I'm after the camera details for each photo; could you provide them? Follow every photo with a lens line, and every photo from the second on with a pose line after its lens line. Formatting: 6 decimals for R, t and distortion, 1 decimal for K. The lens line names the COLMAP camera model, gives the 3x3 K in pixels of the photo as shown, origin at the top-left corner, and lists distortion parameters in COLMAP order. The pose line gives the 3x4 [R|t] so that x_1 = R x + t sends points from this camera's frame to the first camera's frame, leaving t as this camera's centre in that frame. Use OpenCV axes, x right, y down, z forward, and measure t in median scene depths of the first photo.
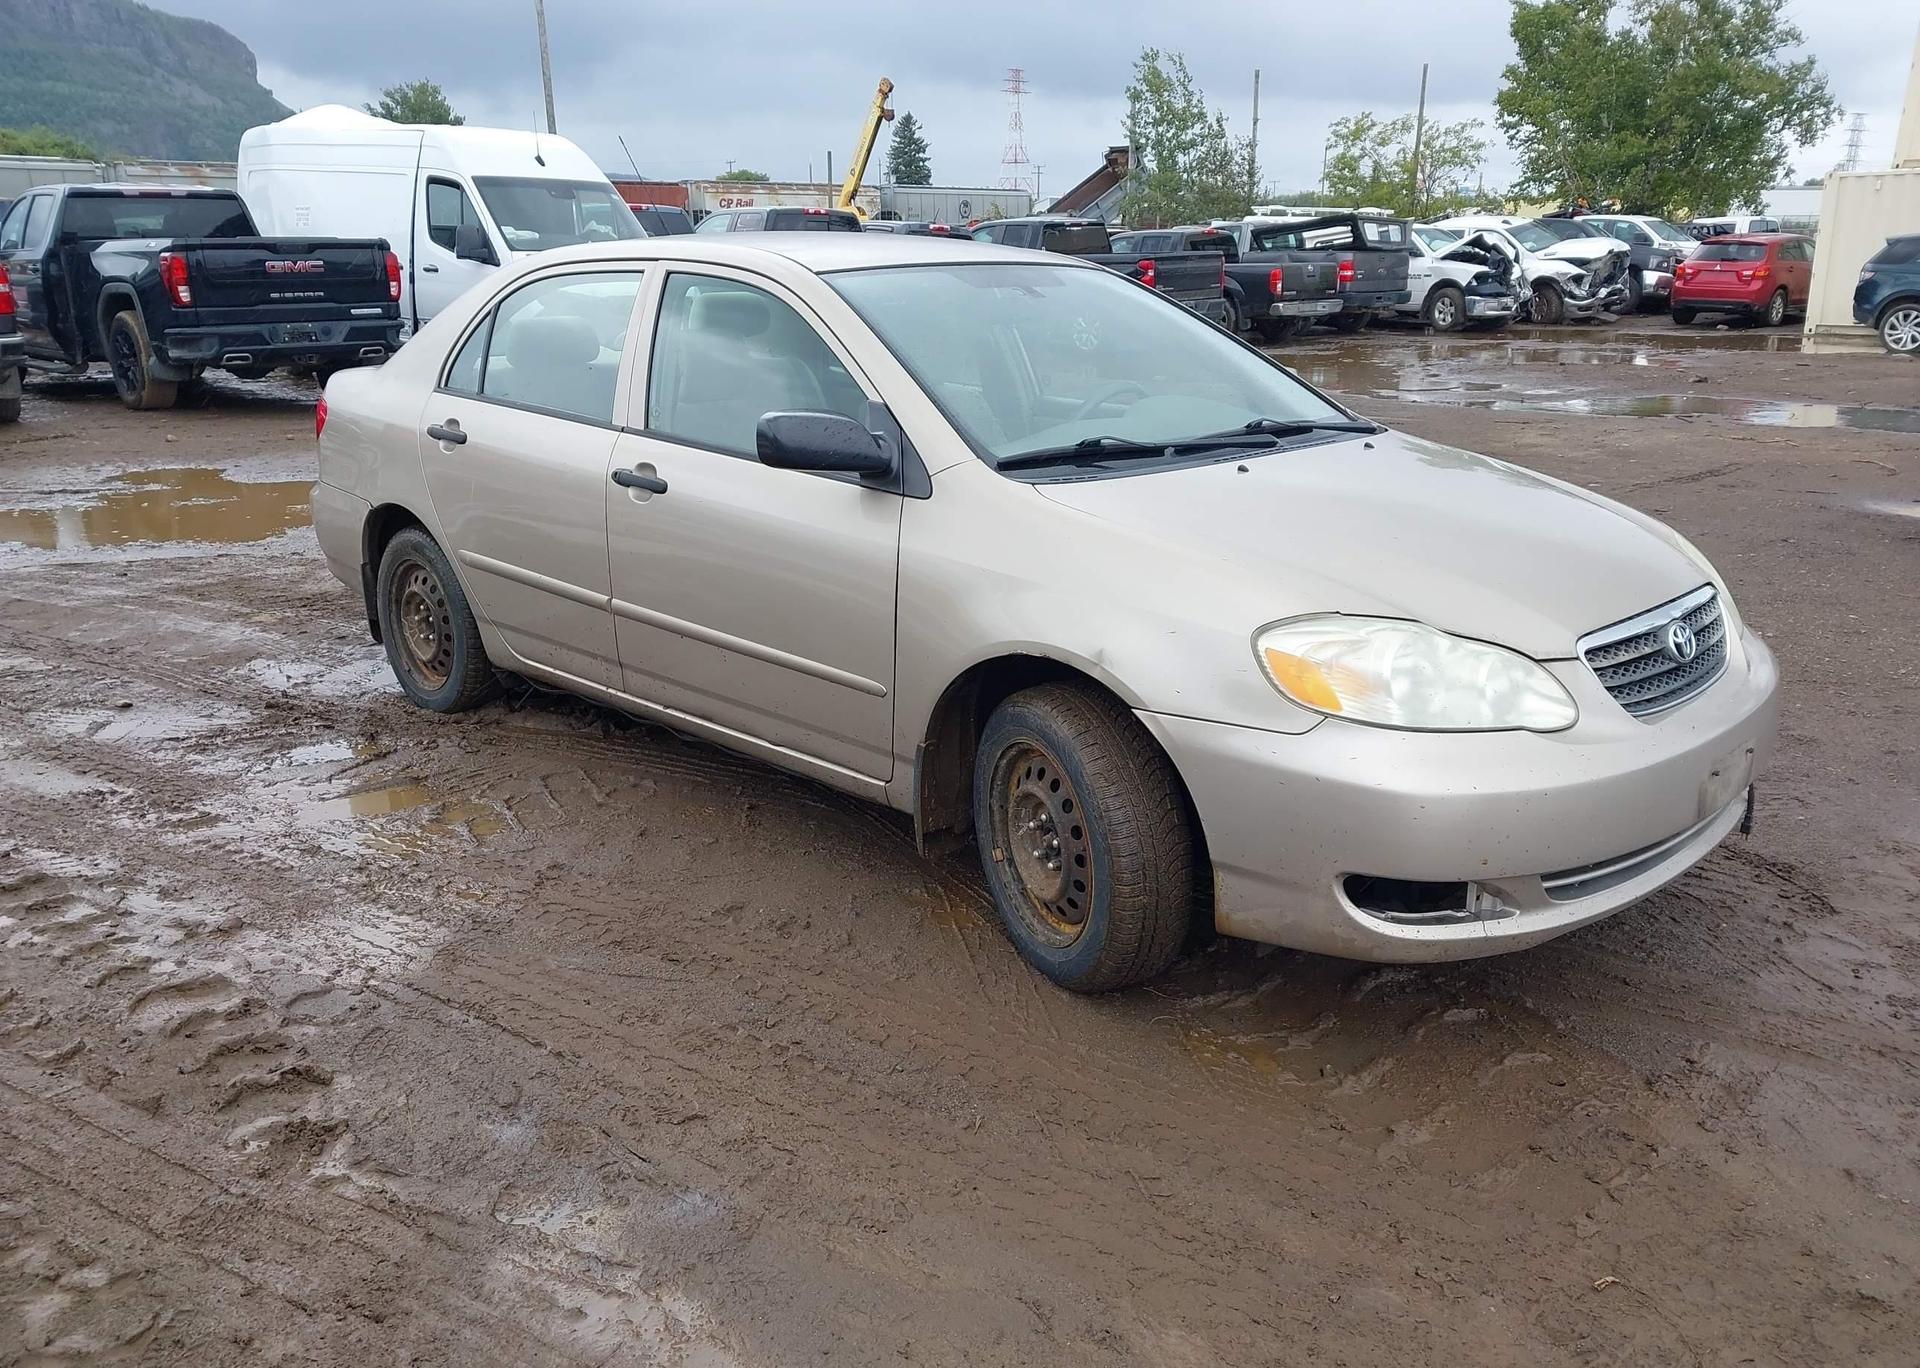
lens RADIAL K [[1500.2, 0, 960.1], [0, 1500.2, 682.4], [0, 0, 1]] dist [0.039706, -0.043139]
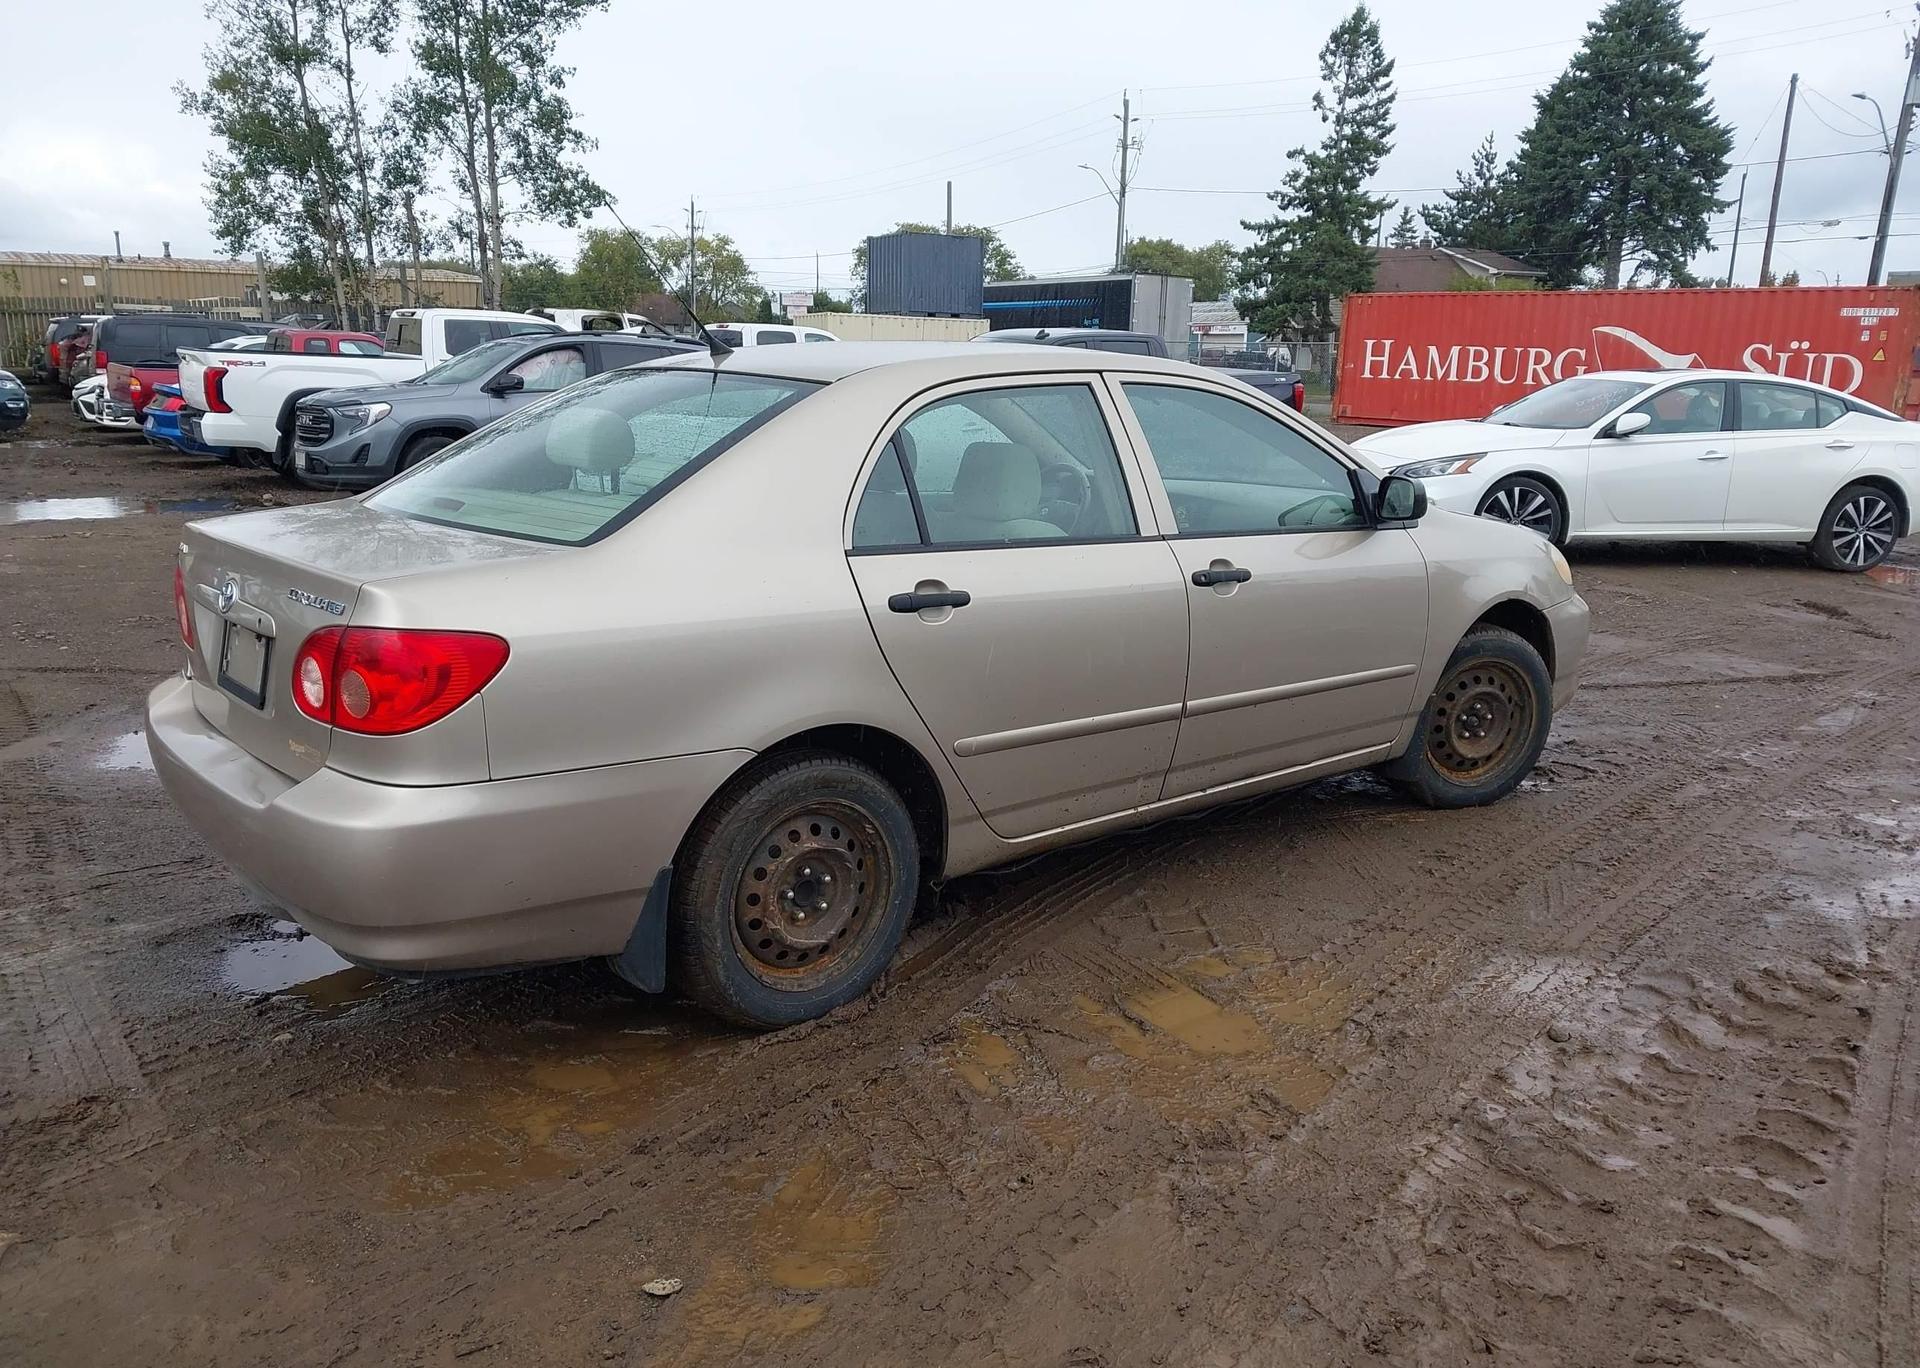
lens RADIAL K [[1500.2, 0, 956.3], [0, 1500.2, 682.1], [0, 0, 1]] dist [0.039706, -0.043139]
pose [[0.105124, -0.211700, 0.971665, -0.397145], [0.265392, 0.947614, 0.177748, -0.093832], [-0.958393, 0.239186, 0.155800, 0.322063]]
